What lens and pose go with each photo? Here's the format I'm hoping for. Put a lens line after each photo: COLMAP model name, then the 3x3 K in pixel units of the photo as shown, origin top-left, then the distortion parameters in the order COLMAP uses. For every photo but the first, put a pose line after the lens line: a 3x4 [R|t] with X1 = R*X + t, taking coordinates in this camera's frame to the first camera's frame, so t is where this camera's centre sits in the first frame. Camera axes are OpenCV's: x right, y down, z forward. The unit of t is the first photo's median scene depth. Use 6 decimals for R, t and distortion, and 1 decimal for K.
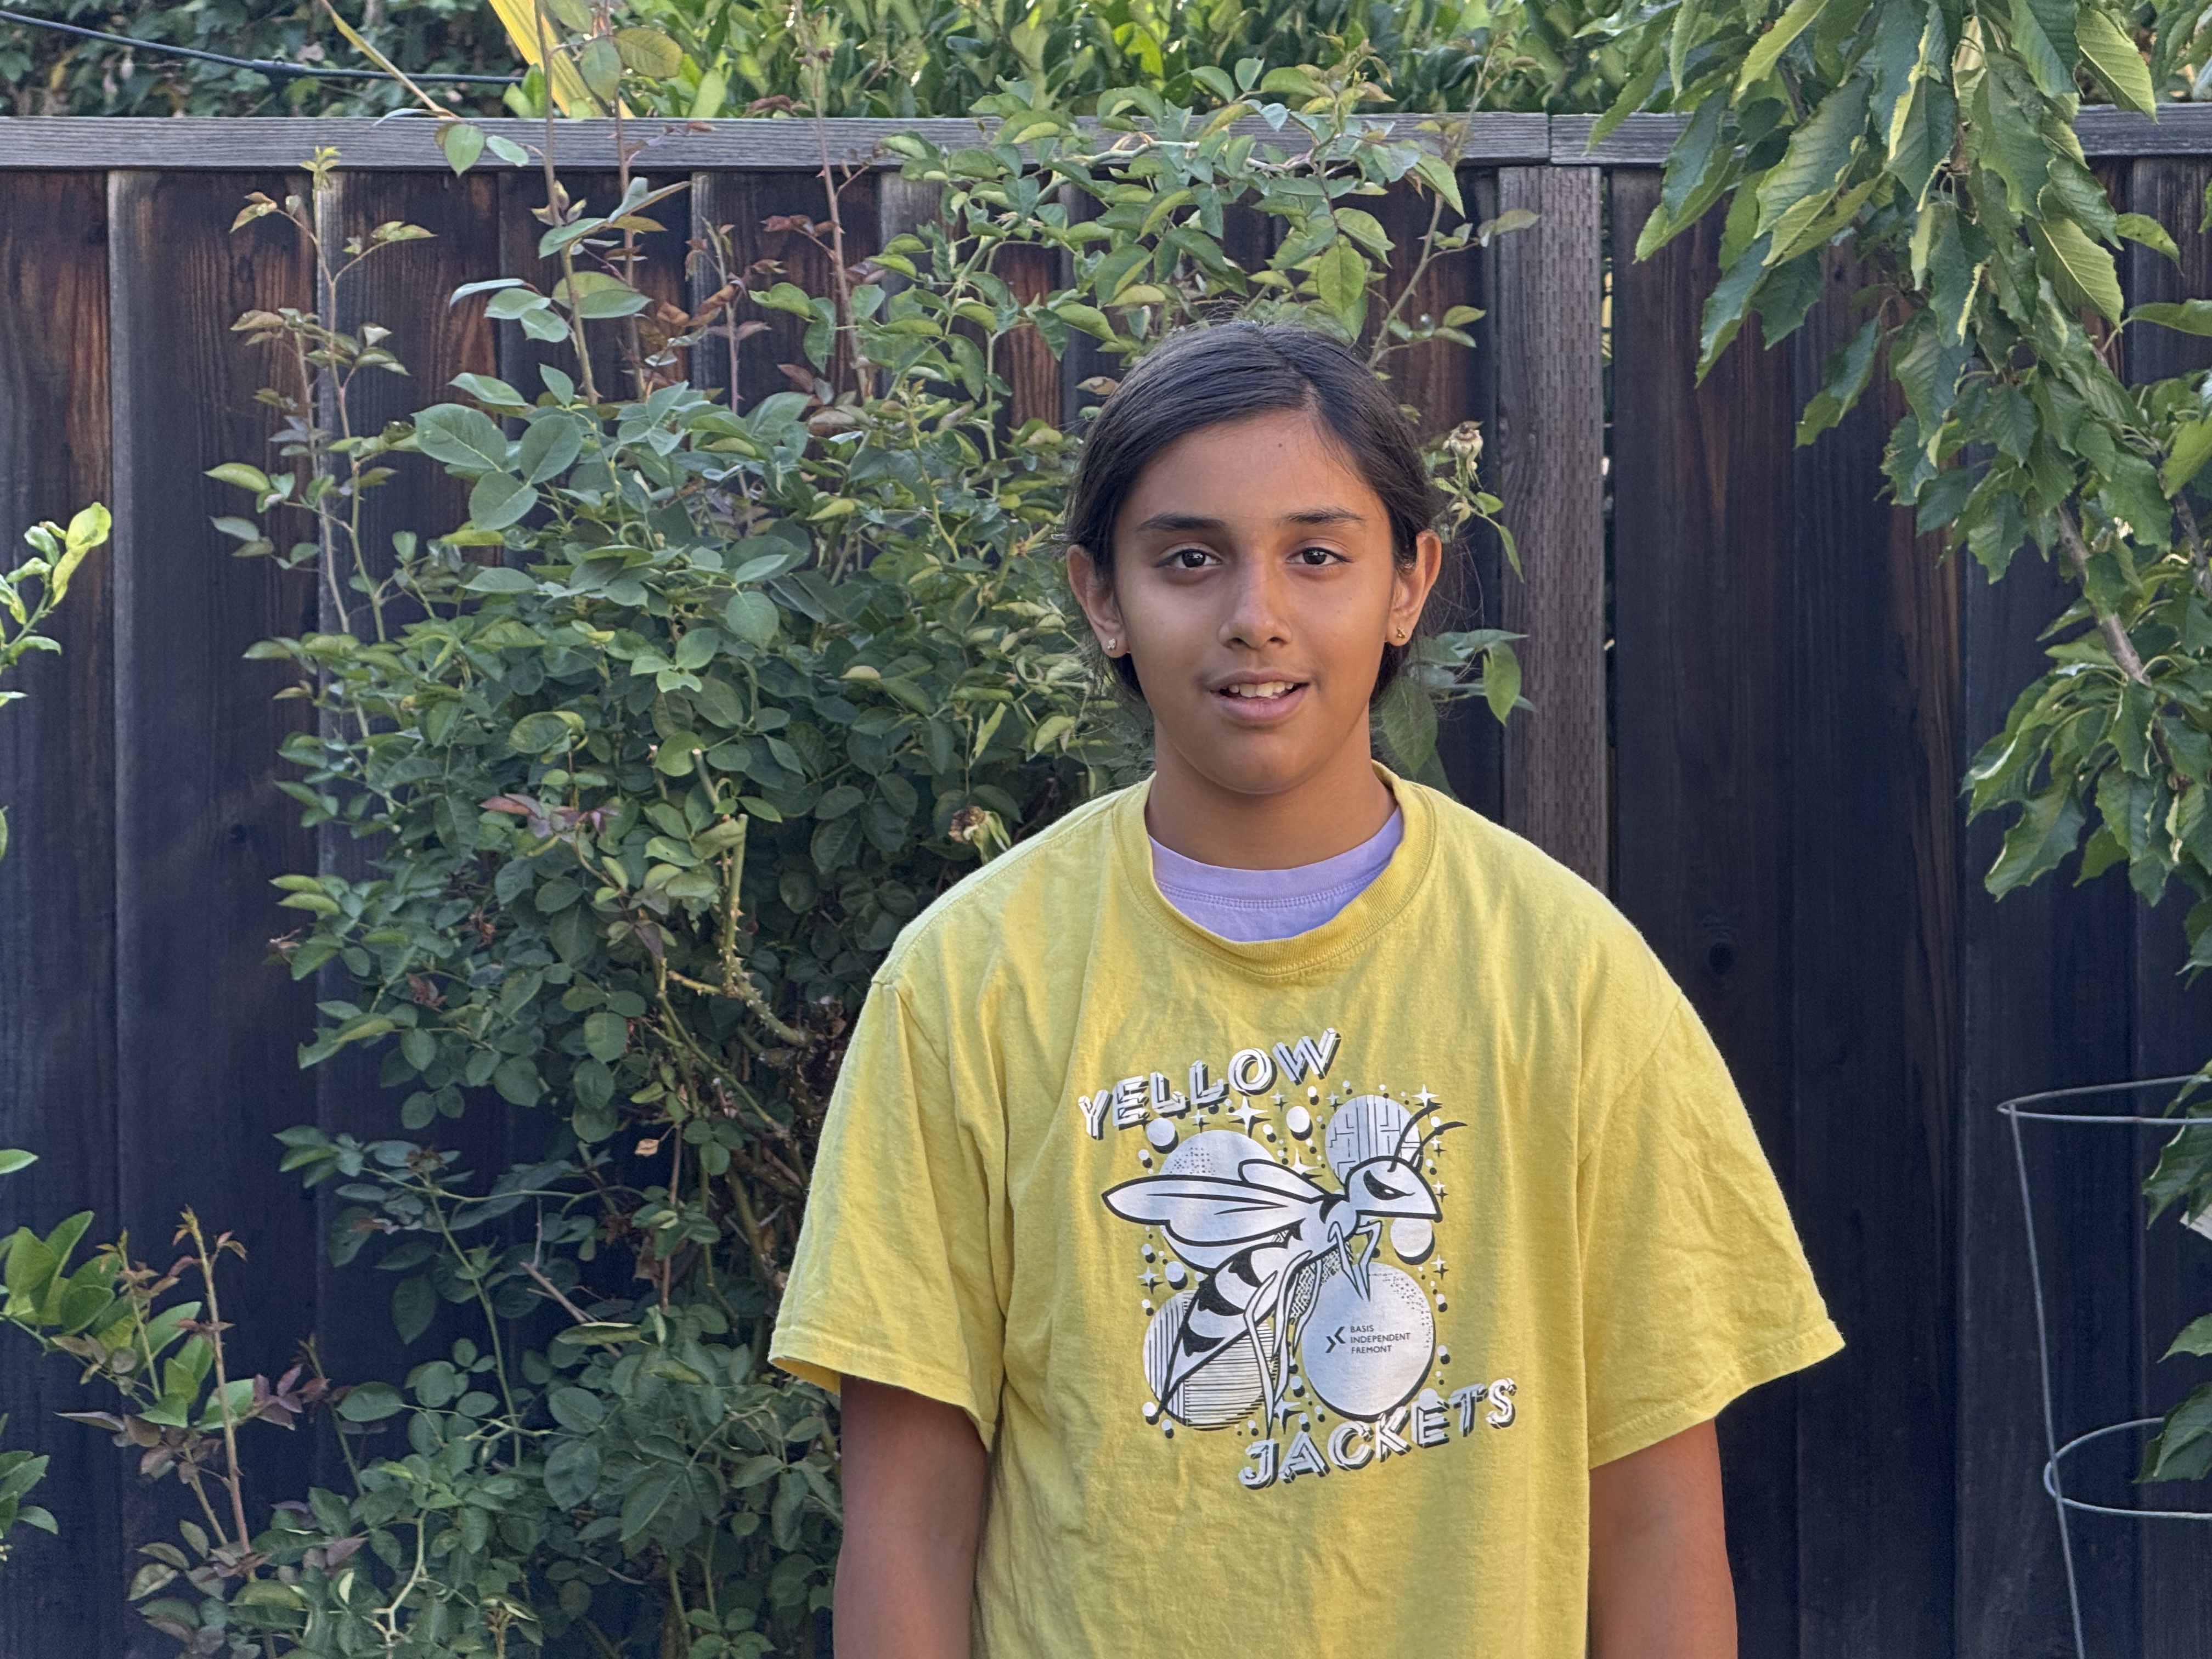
lens RADIAL K [[7915.8, 0, 1096.6], [0, 7915.8, 737.2], [0, 0, 1]] dist [0.280462, 0.000000]
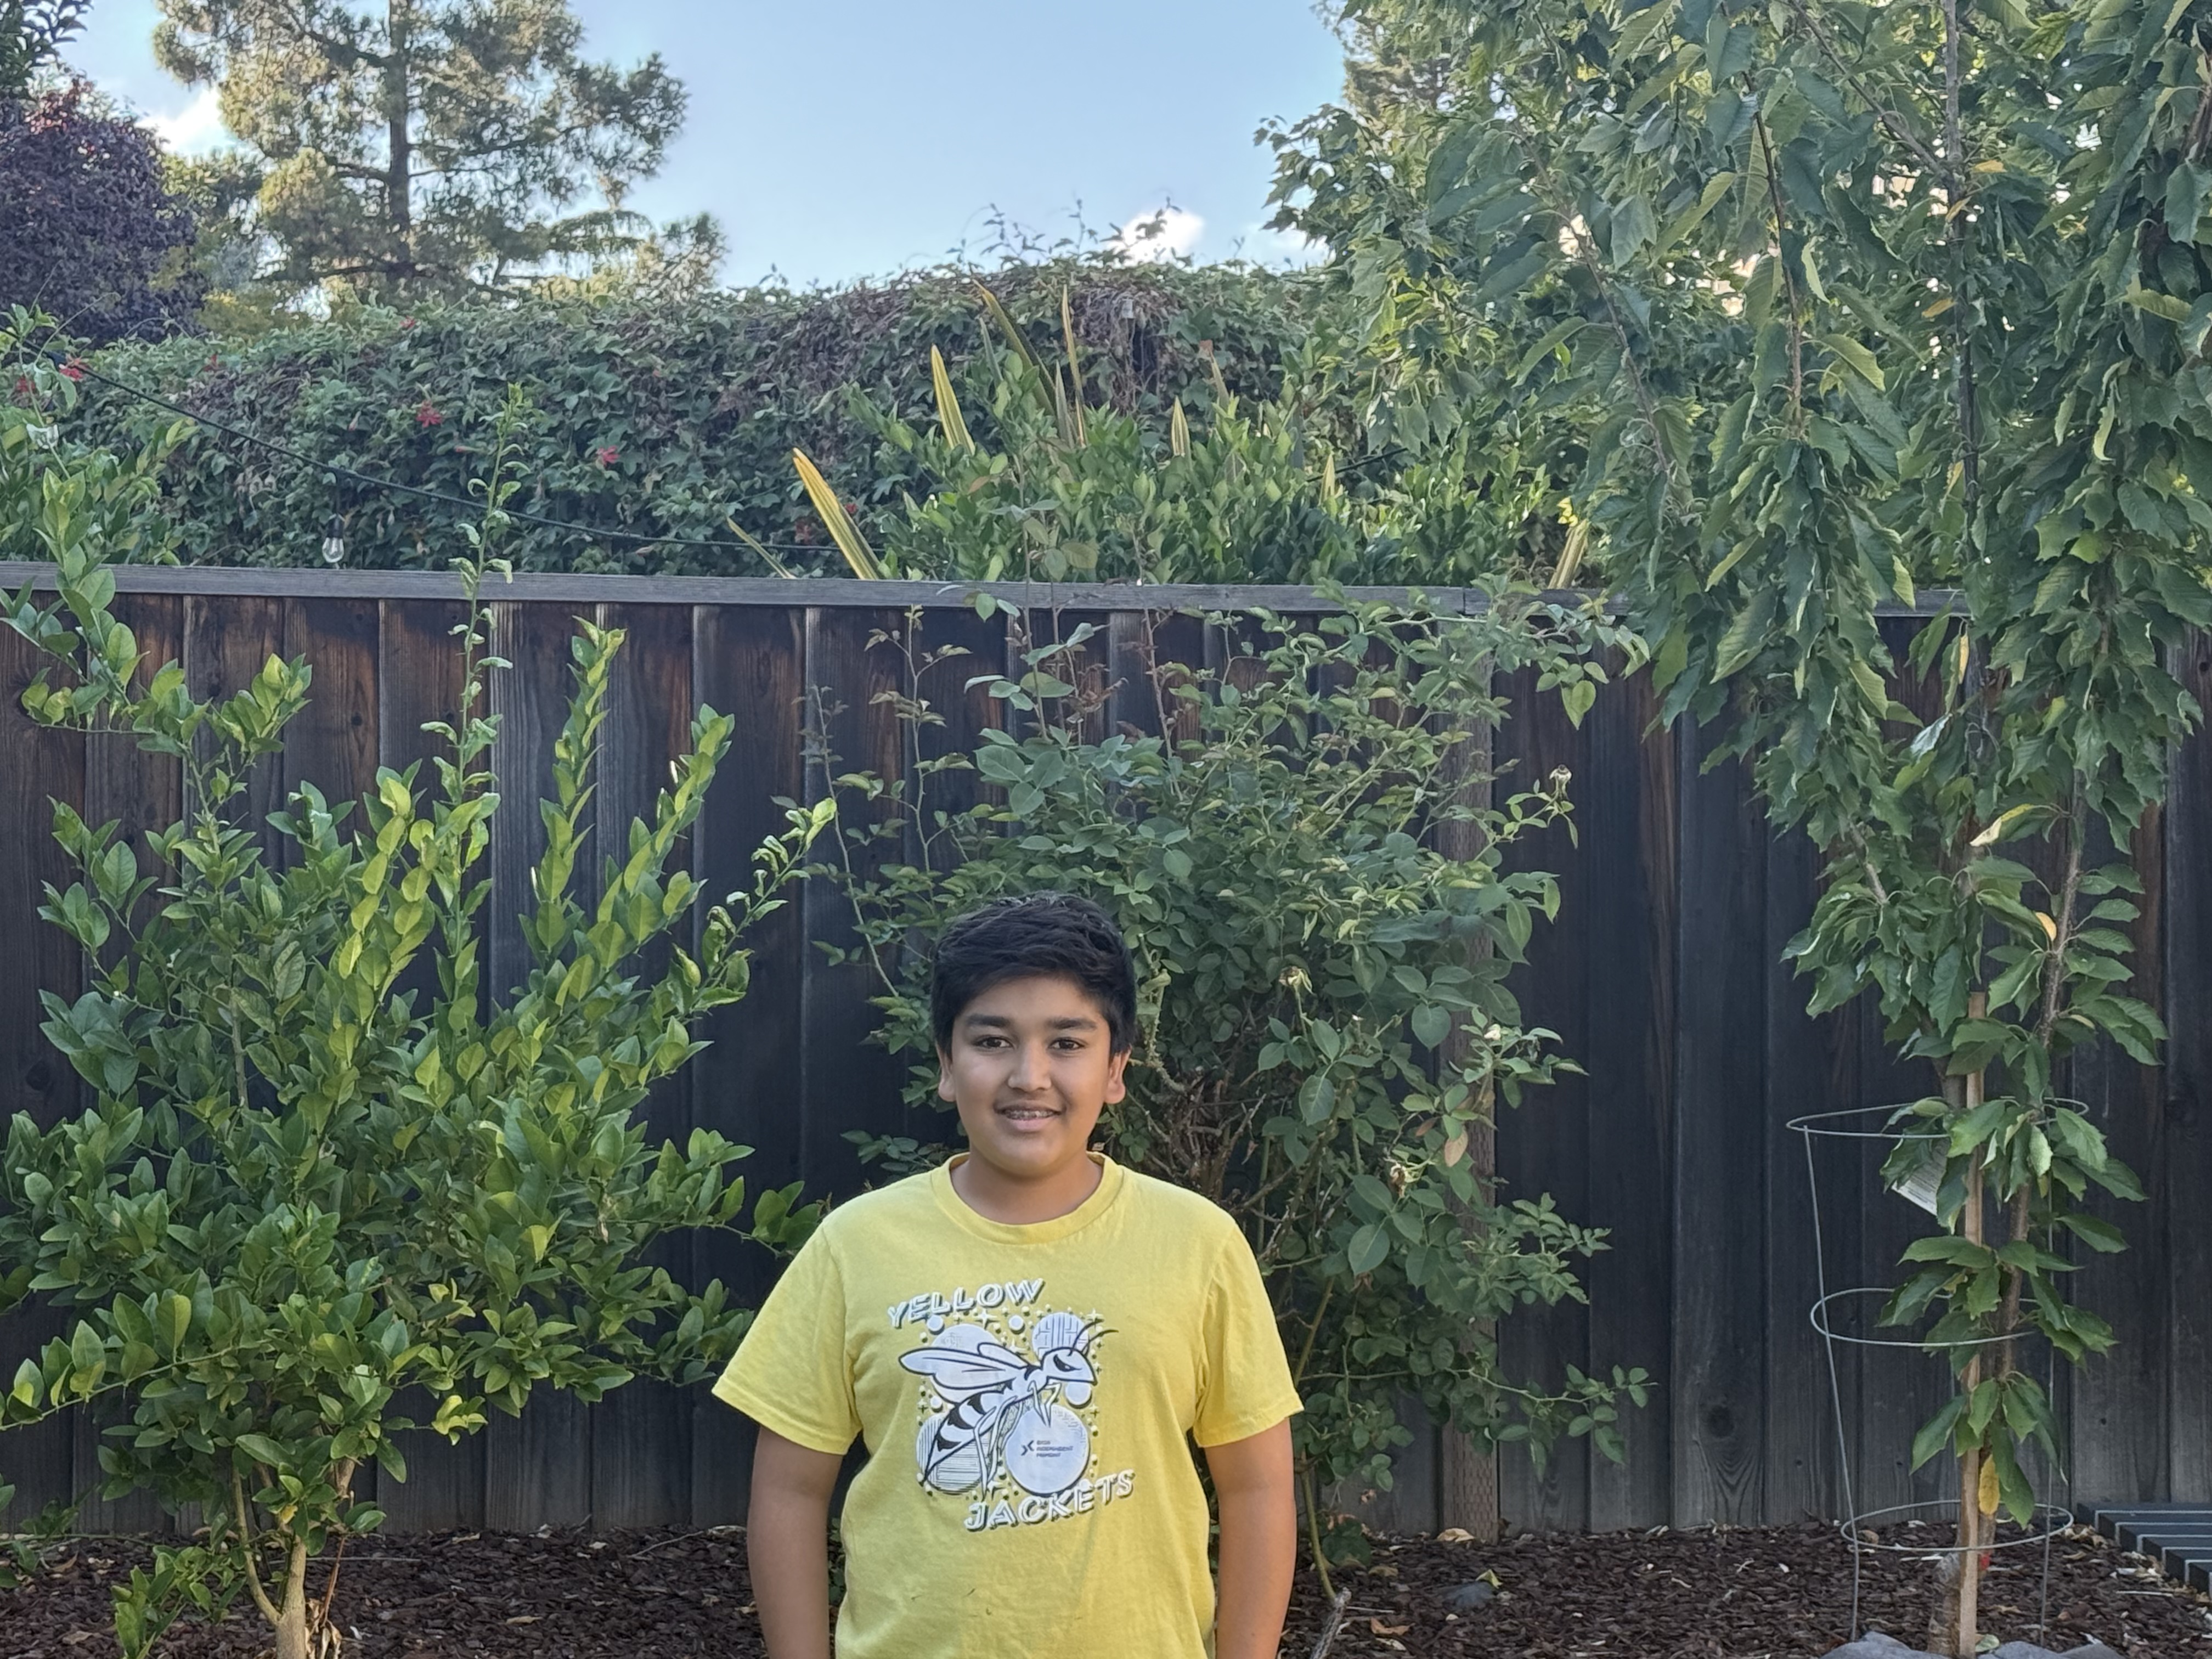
lens RADIAL K [[4238.7, 0, 1150.9], [0, 4238.7, 842.6], [0, 0, 1]] dist [0.149858, 0.000000]
pose [[0.993817, 0.011496, 0.110433, -0.154192], [-0.010813, 0.999919, -0.006780, -0.012847], [-0.110502, 0.005543, 0.993860, 0.012299]]
